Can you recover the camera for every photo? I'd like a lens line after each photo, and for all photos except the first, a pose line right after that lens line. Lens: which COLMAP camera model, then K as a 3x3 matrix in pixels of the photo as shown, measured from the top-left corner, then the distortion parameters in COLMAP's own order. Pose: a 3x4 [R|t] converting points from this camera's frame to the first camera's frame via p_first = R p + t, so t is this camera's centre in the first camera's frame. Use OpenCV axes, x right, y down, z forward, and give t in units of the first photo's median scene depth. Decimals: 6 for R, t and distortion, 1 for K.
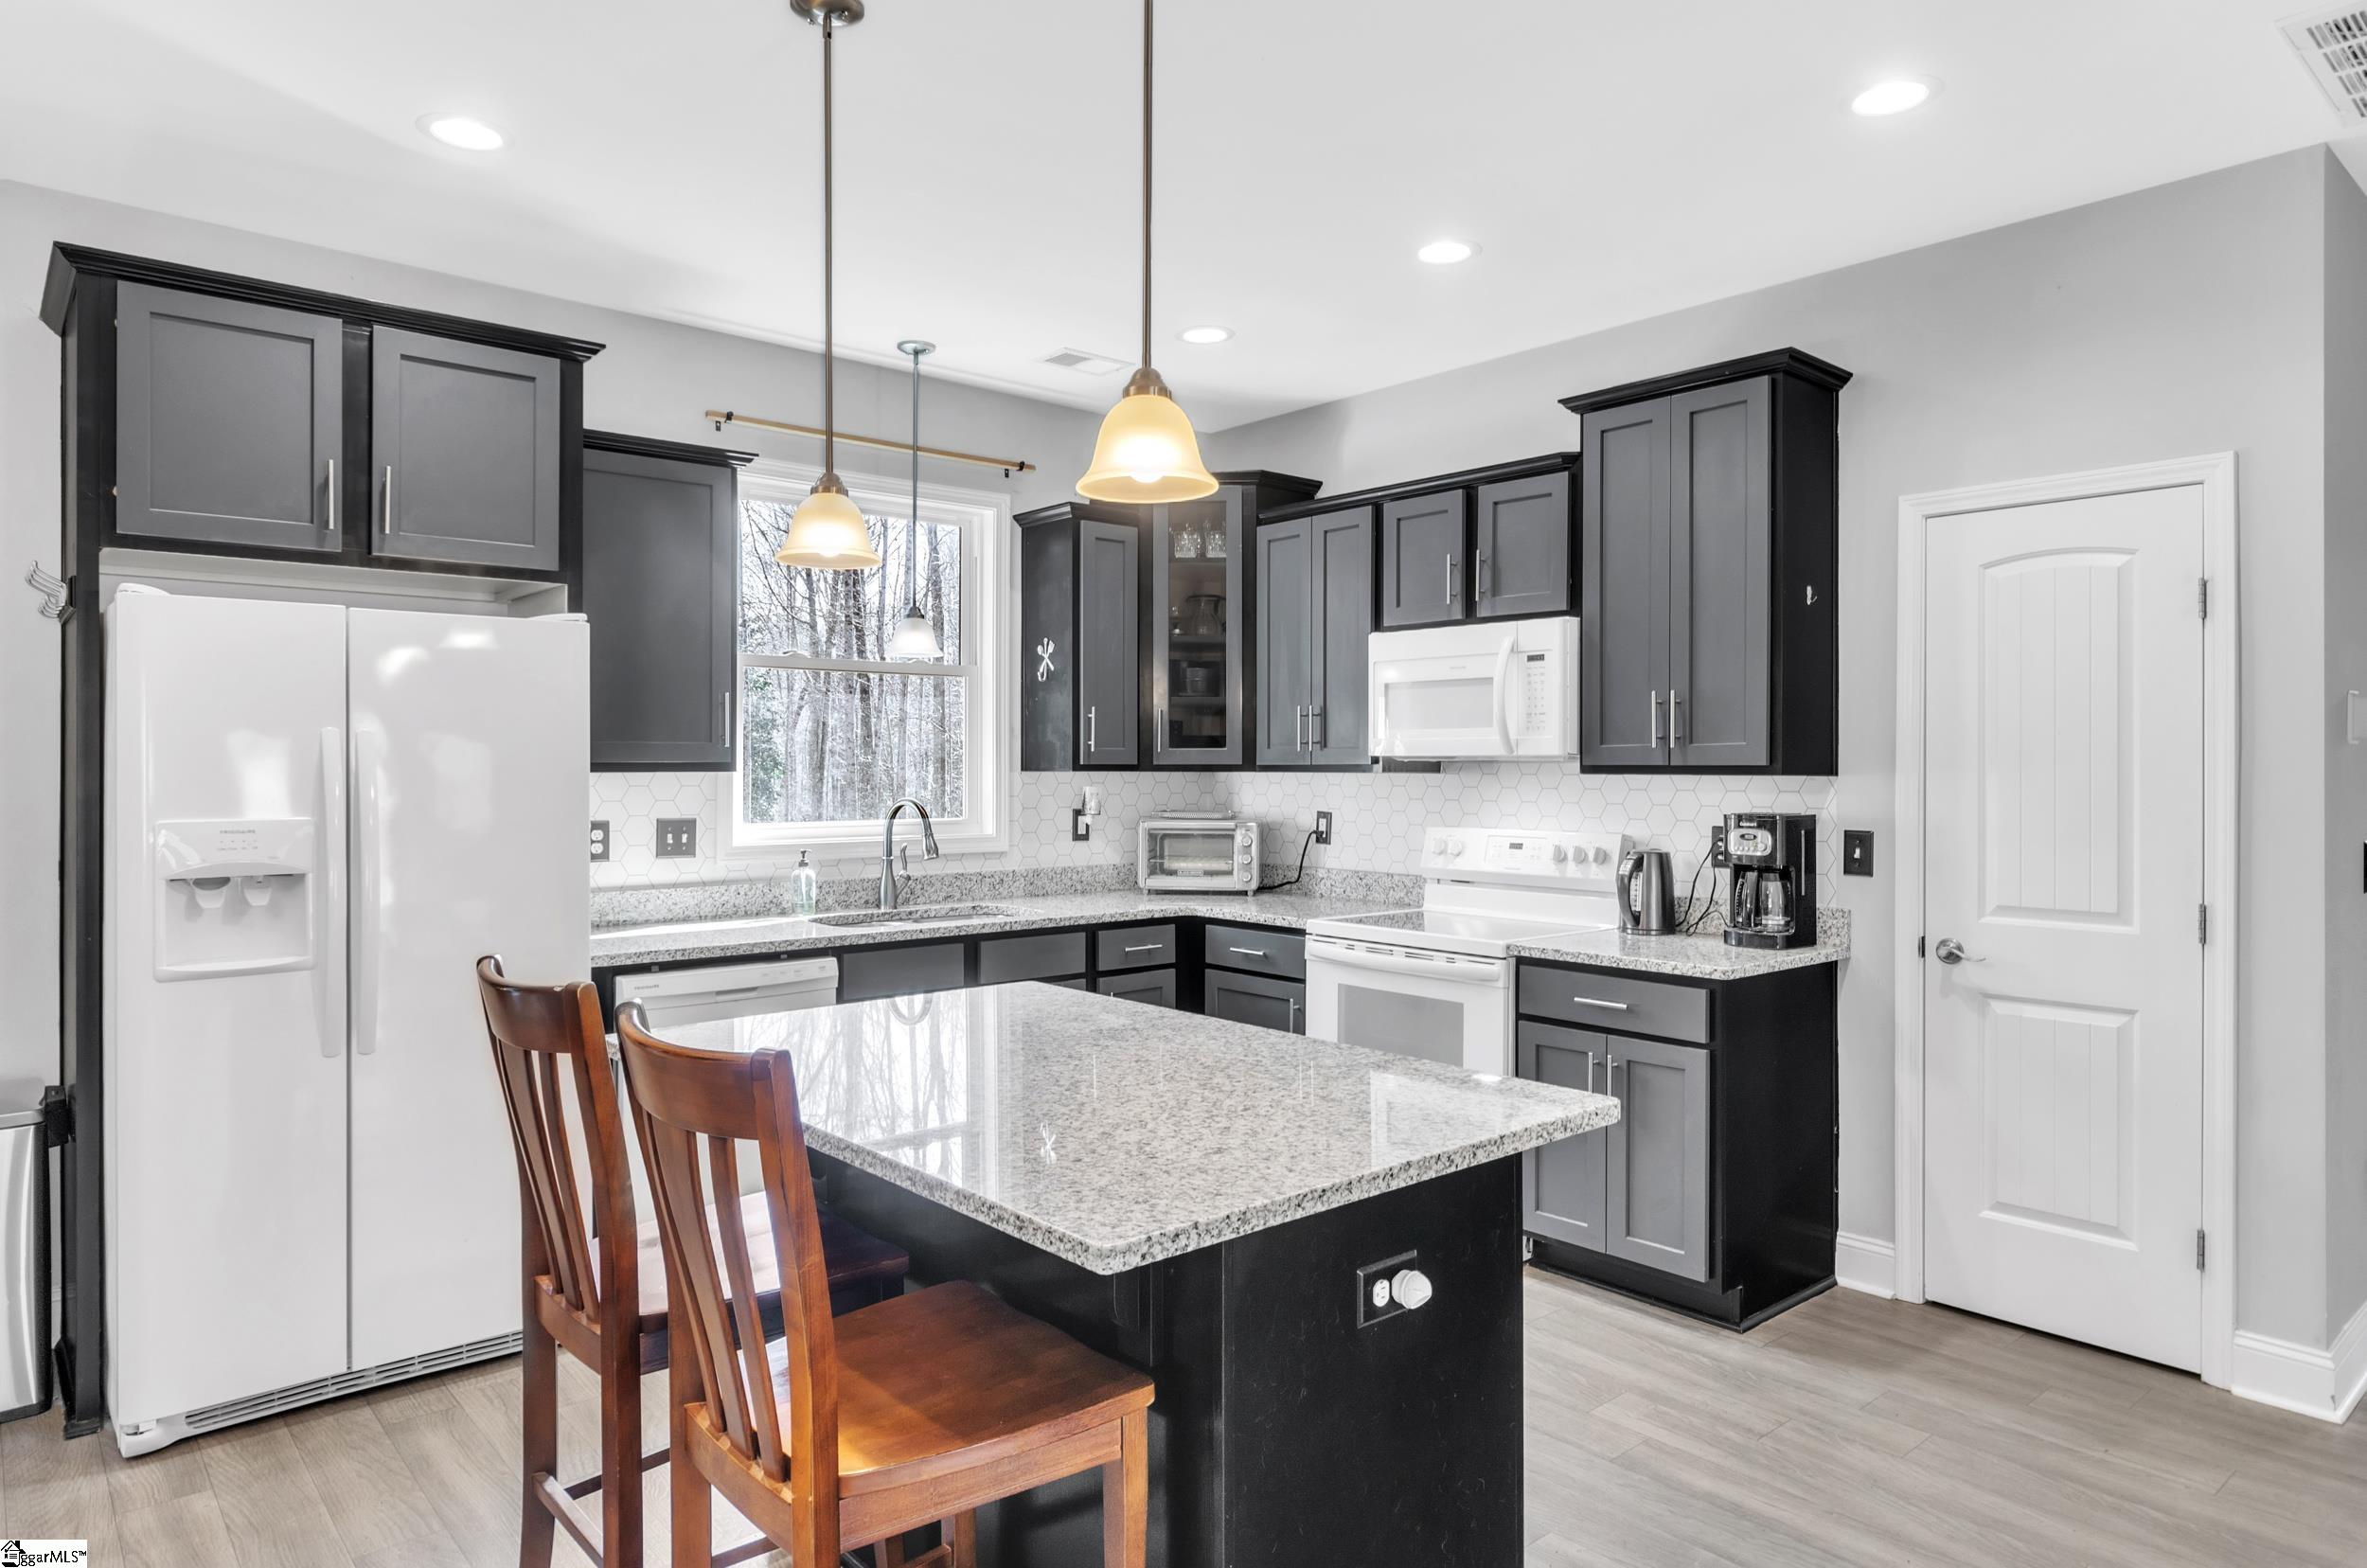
lens RADIAL K [[1400.3, 0, 1185.6], [0, 1400.3, 764.3], [0, 0, 1]] dist [-0.003473, -0.000939]
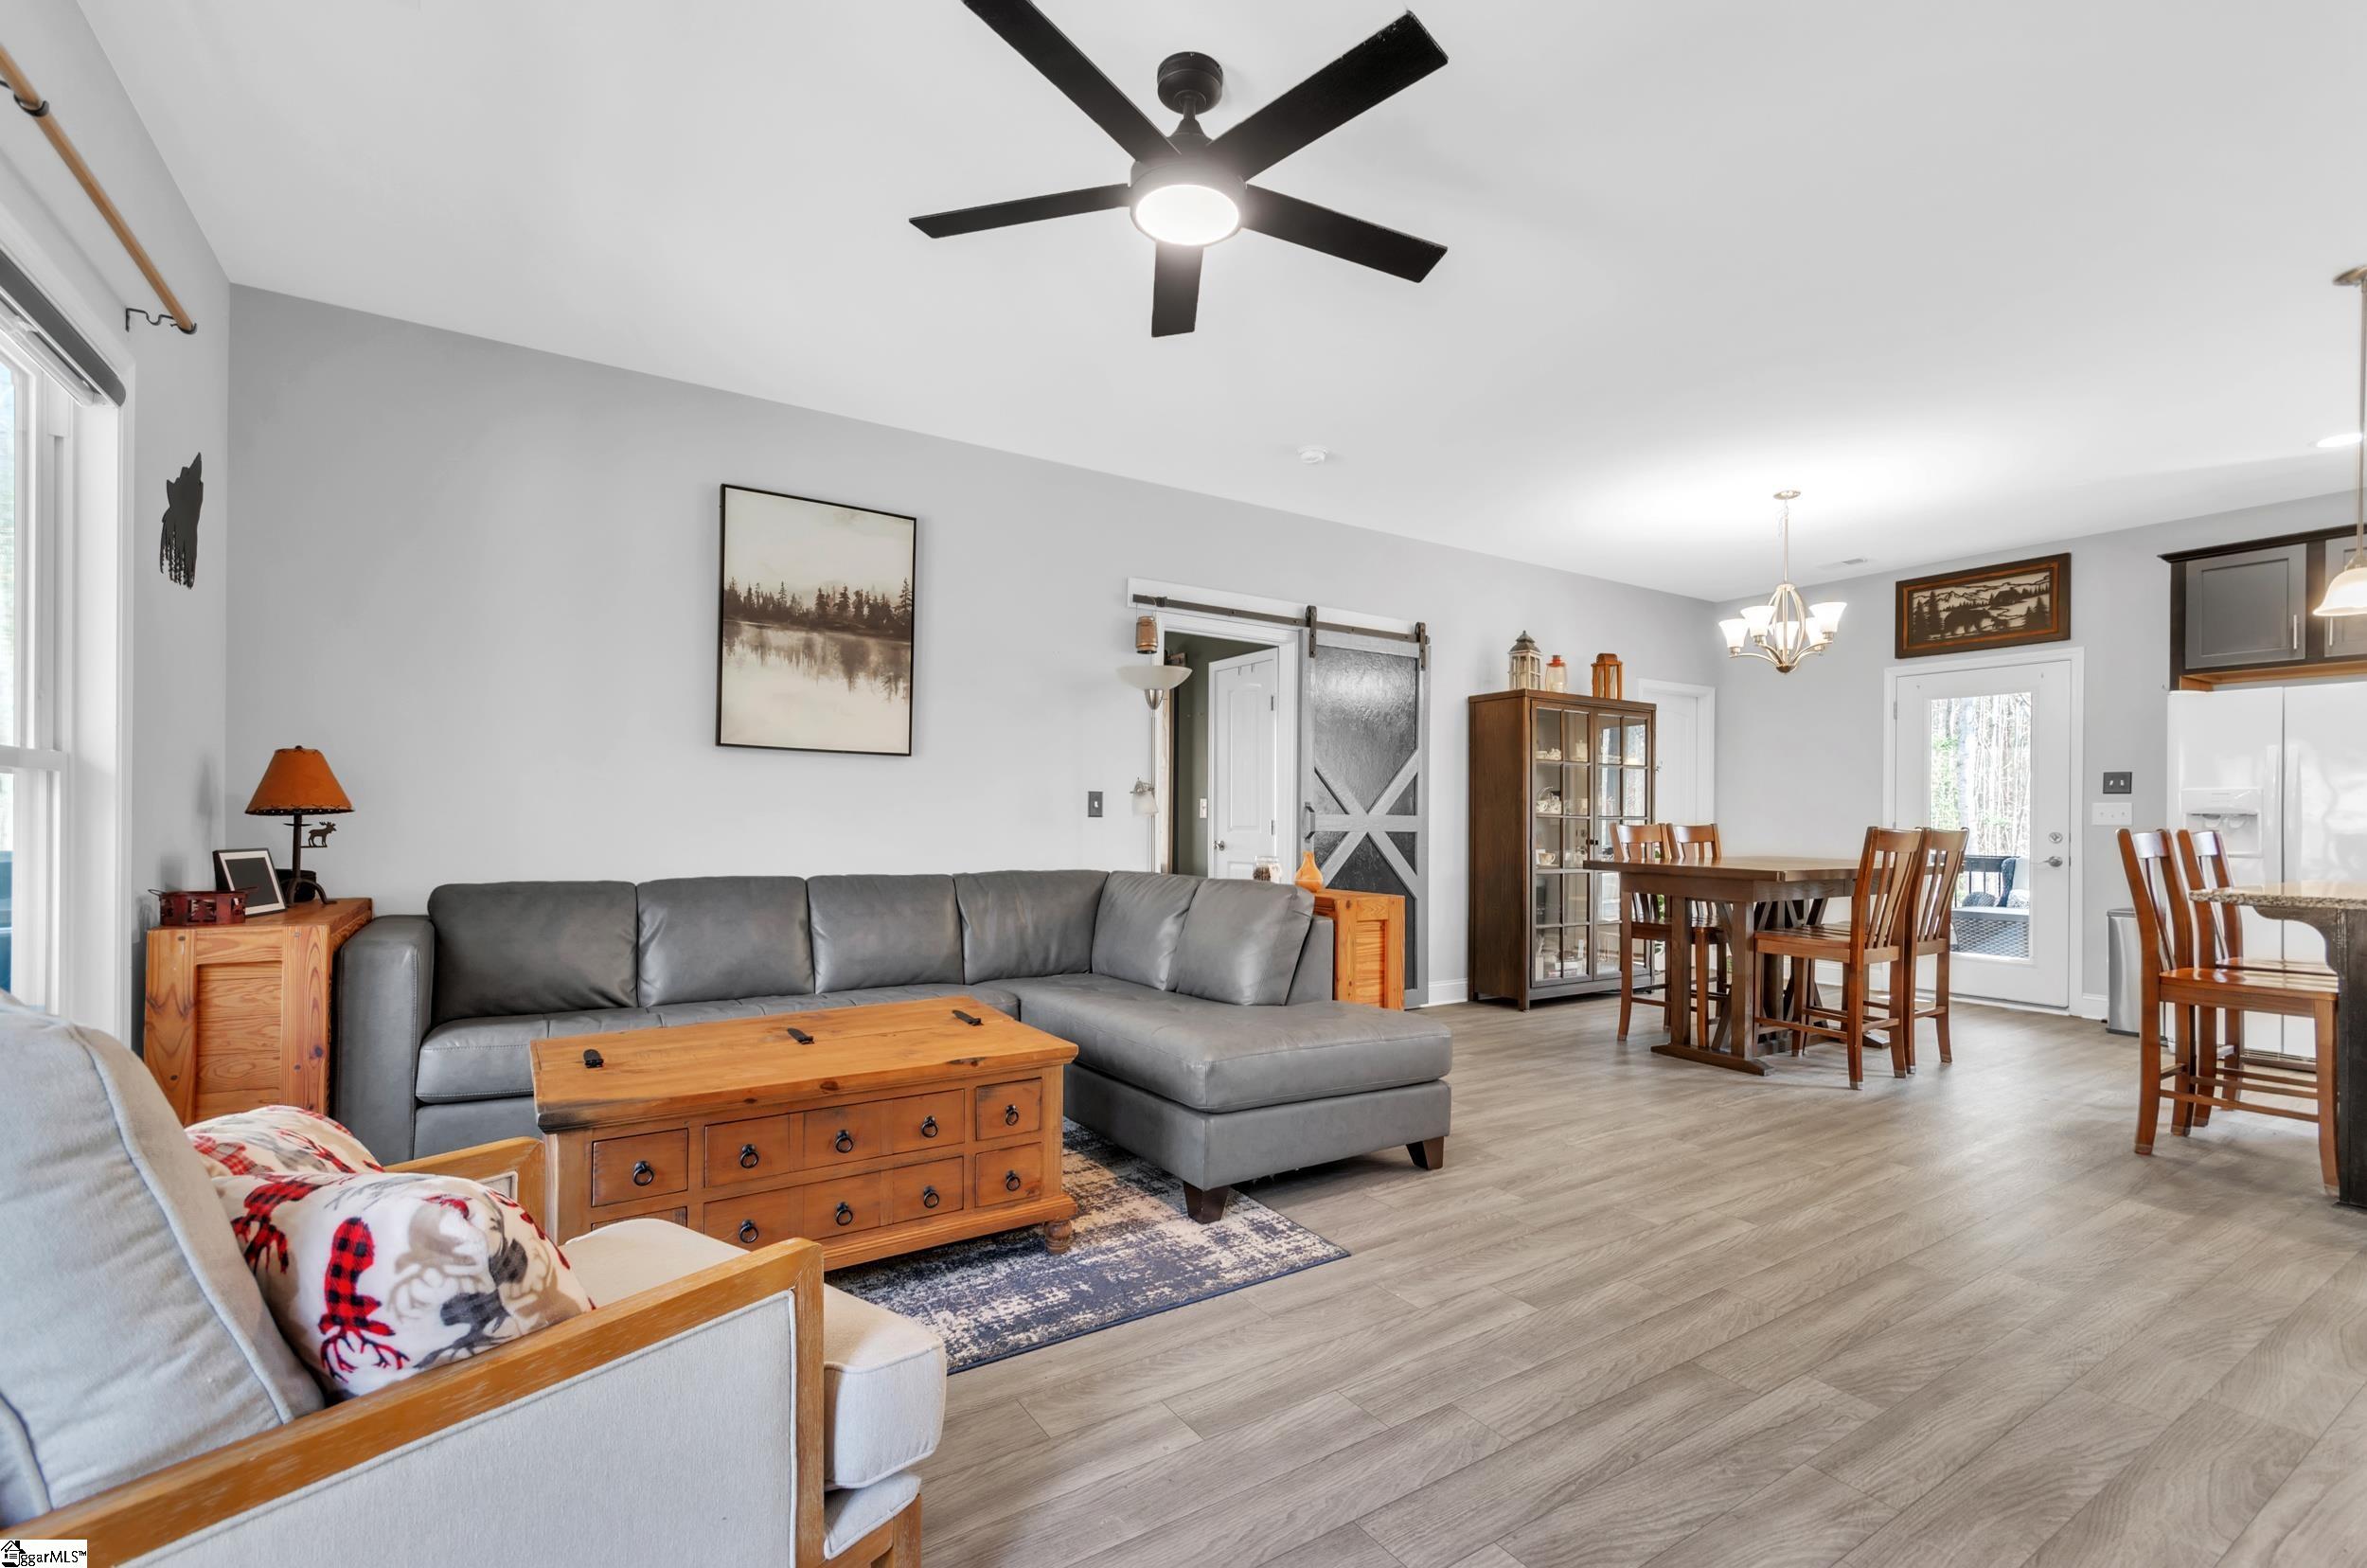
lens RADIAL K [[1046.1, 0, 1198.6], [0, 1046.1, 812.7], [0, 0, 1]] dist [0.004243, 0.000818]
pose [[-0.137436, -0.004115, -0.990502, 0.884178], [-0.007793, 0.999965, -0.003073, 0.068476], [0.990480, 0.007297, -0.137464, -0.294626]]
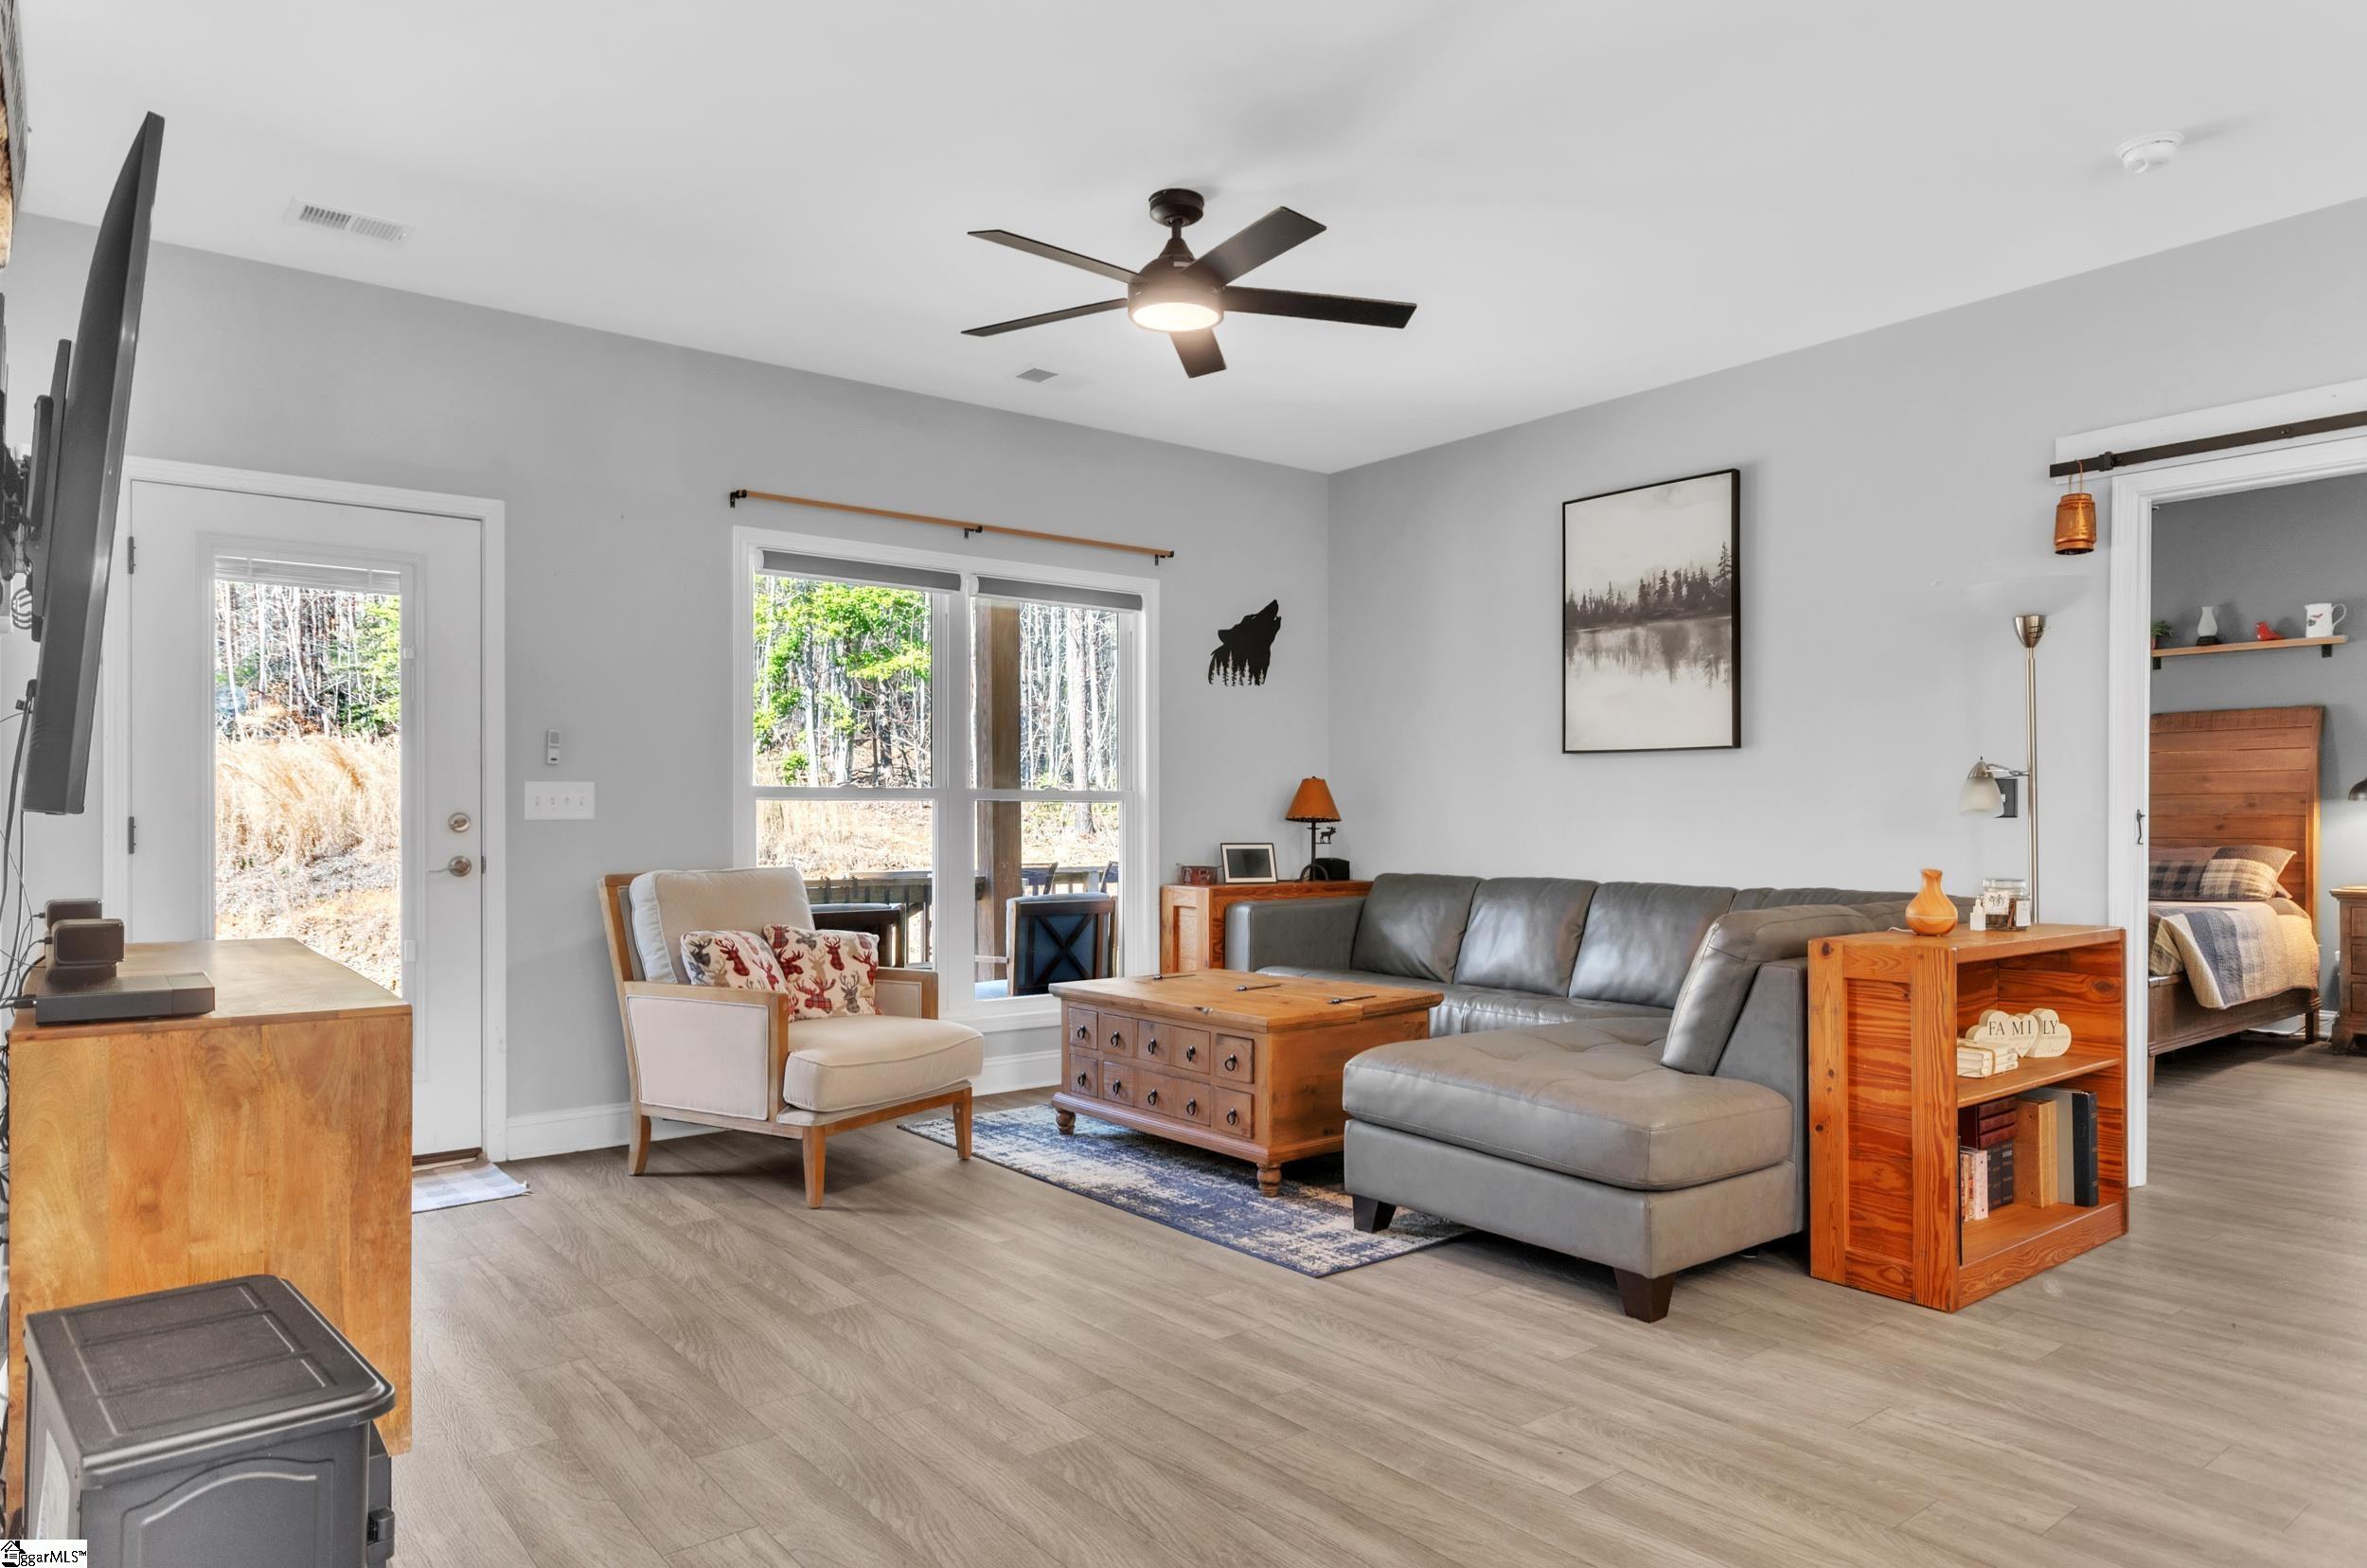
lens RADIAL K [[1466.8, 0, 1206.0], [0, 1466.8, 812.6], [0, 0, 1]] dist [-0.000041, 0.000725]
pose [[-0.998975, 0.001043, 0.045261, 0.249267], [0.000756, 0.999980, -0.006354, 0.072706], [-0.045266, -0.006313, -0.998955, 0.580218]]
